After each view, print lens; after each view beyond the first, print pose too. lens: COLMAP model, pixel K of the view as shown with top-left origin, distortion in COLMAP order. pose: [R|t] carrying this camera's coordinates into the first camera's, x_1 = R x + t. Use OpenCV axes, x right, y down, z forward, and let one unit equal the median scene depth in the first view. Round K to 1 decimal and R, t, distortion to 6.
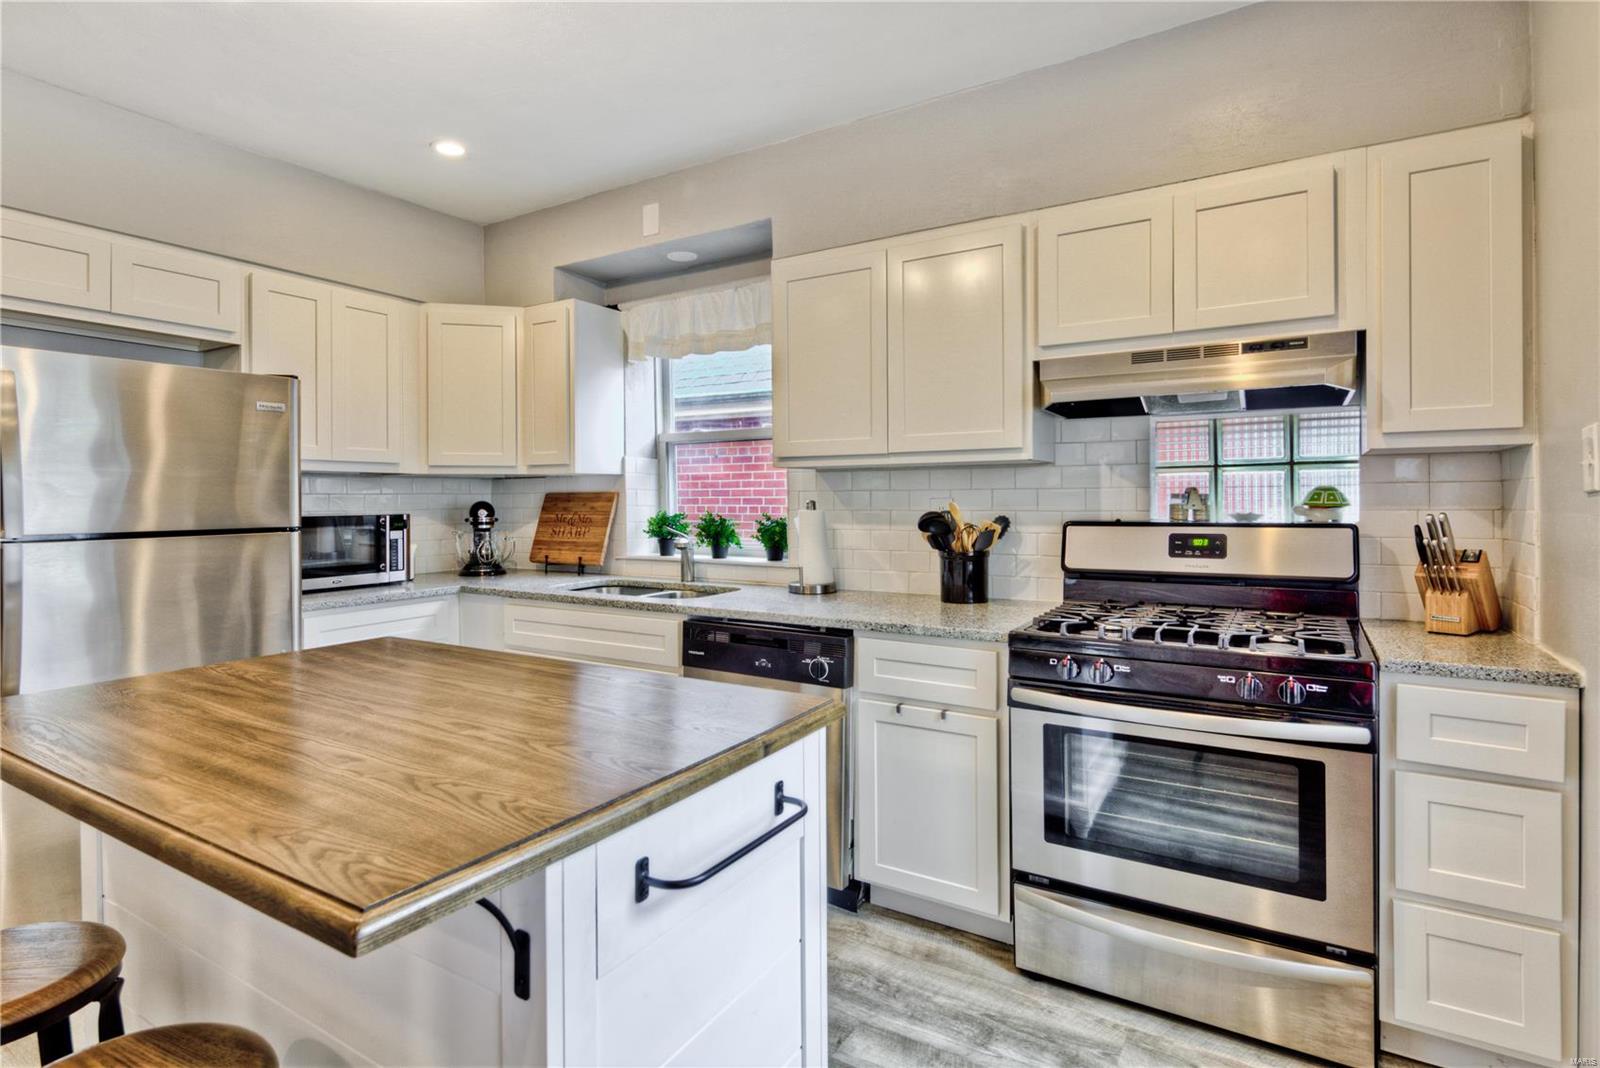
lens RADIAL K [[782.5, 0, 801.9], [0, 782.5, 497.4], [0, 0, 1]] dist [0.001123, -0.000022]
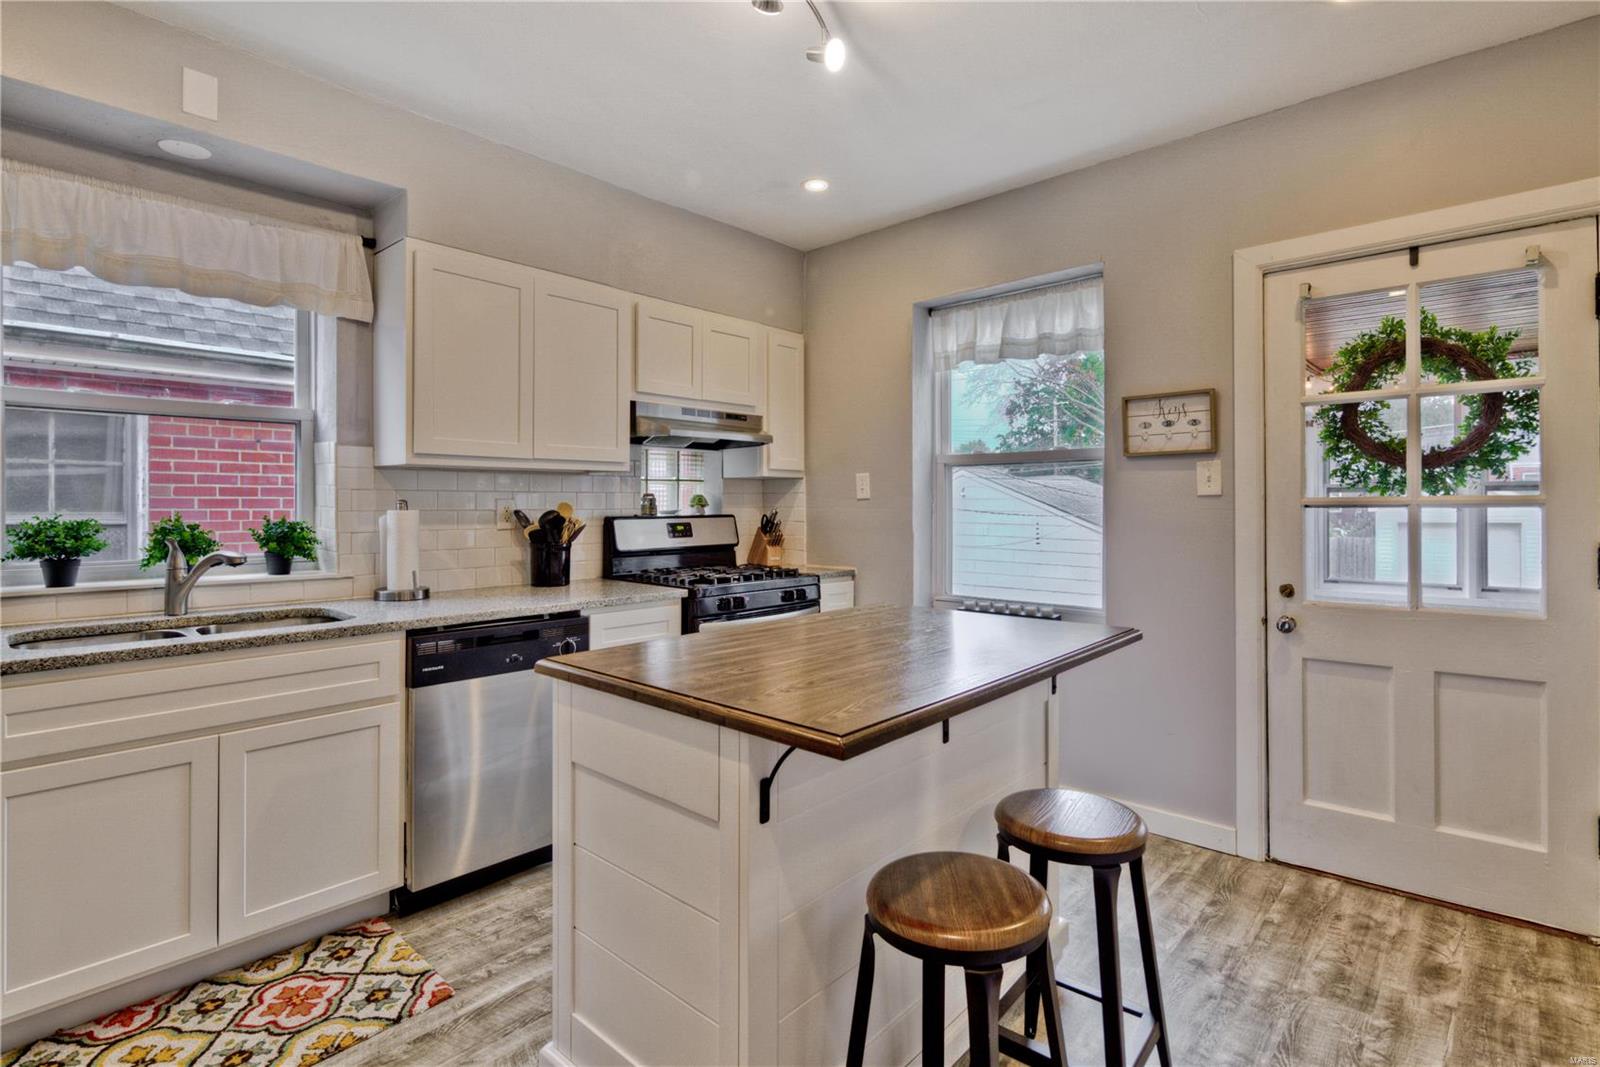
lens RADIAL K [[782.5, 0, 801.9], [0, 782.5, 496.9], [0, 0, 1]] dist [0.001123, -0.000022]
pose [[0.208467, 0.007209, 0.978003, -0.983387], [-0.011643, 0.999920, -0.004888, -0.000742], [-0.977960, -0.010368, 0.208534, 0.410551]]
